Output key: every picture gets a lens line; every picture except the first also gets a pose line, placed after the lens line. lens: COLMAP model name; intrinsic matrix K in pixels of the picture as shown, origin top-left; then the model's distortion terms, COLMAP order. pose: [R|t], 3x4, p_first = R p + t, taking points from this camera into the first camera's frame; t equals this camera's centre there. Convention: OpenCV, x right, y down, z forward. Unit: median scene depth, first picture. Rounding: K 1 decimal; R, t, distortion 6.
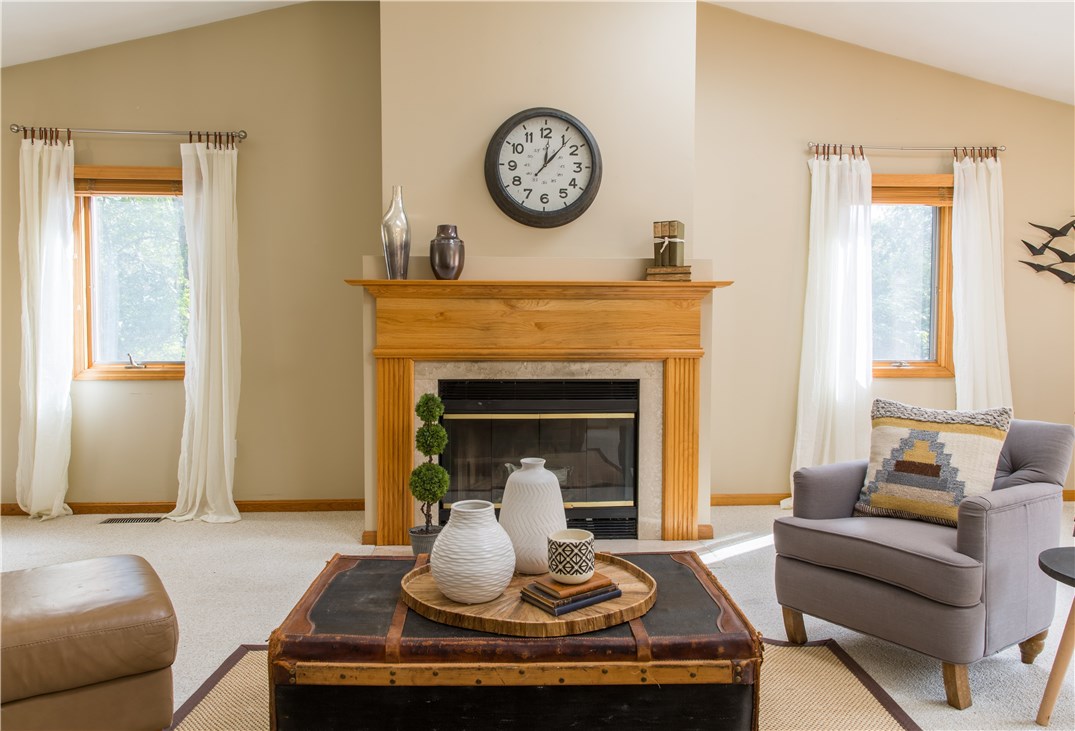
lens RADIAL K [[741.8, 0, 537.5], [0, 741.8, 365.5], [0, 0, 1]] dist [0.002343, -0.001328]
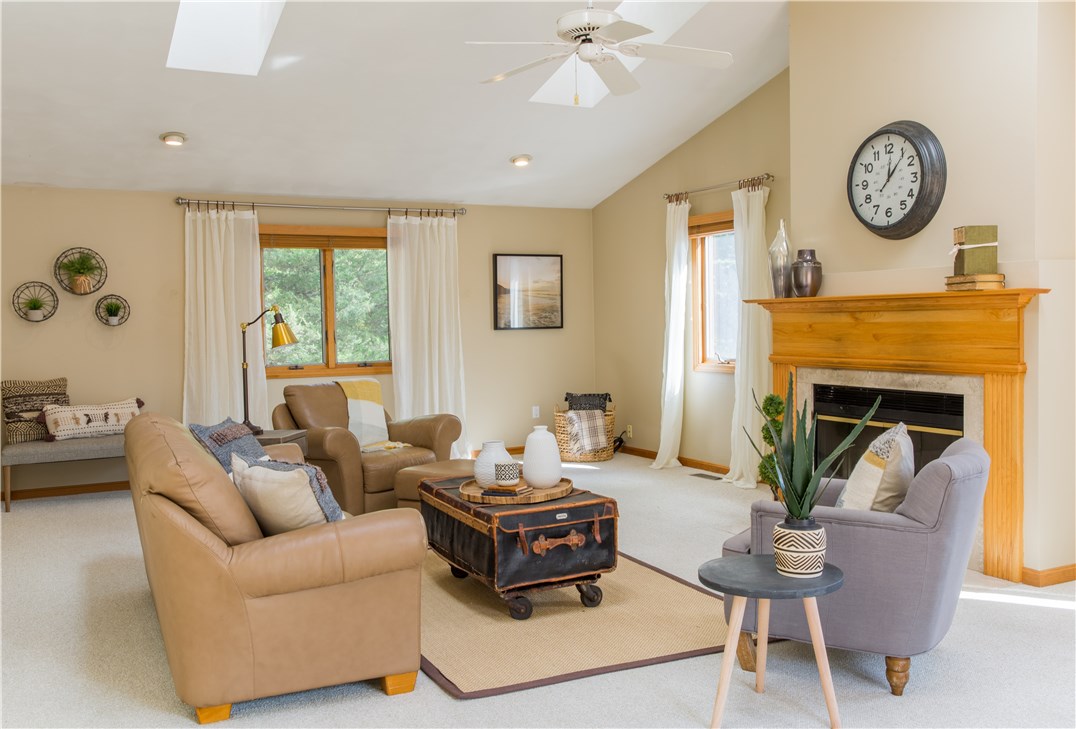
lens RADIAL K [[969.1, 0, 556.8], [0, 969.1, 364.0], [0, 0, 1]] dist [0.007925, 0.001147]
pose [[0.403498, 0.034192, -0.914341, 1.059893], [-0.020503, 0.999388, 0.028325, -0.044836], [0.914751, 0.007318, 0.403953, 0.041982]]
